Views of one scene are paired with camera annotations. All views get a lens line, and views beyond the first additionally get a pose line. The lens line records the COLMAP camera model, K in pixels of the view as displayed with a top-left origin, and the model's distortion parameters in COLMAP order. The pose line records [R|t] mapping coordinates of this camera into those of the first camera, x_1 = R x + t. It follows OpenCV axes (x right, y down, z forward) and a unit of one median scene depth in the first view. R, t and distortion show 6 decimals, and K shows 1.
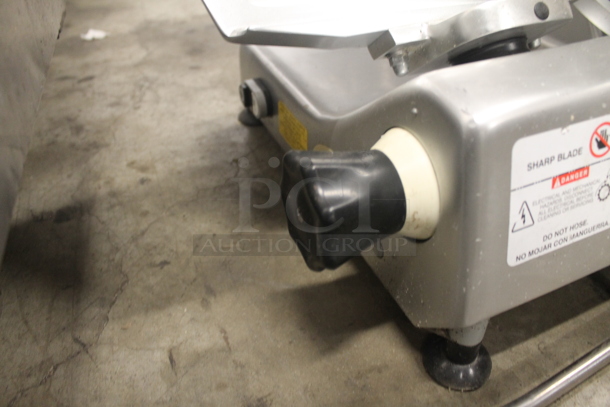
lens RADIAL K [[515.3, 0, 302.8], [0, 515.3, 175.5], [0, 0, 1]] dist [-0.173247, 0.133444]
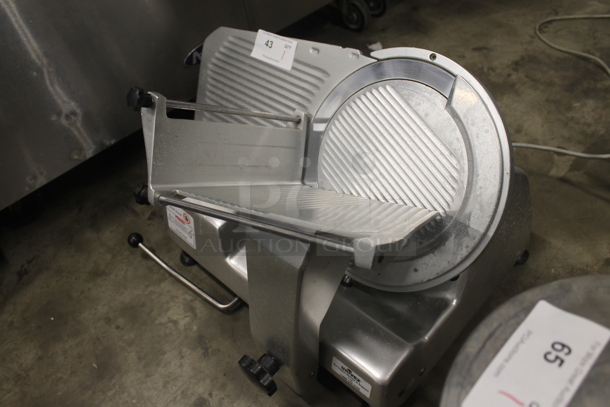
lens RADIAL K [[503.1, 0, 305.0], [0, 503.1, 203.5], [0, 0, 1]] dist [-0.158664, 0.118519]
pose [[0.400675, 0.655655, -0.639981, 1.760882], [-0.444096, 0.749941, 0.490272, -1.241187], [0.801398, 0.087774, 0.591656, -0.166249]]
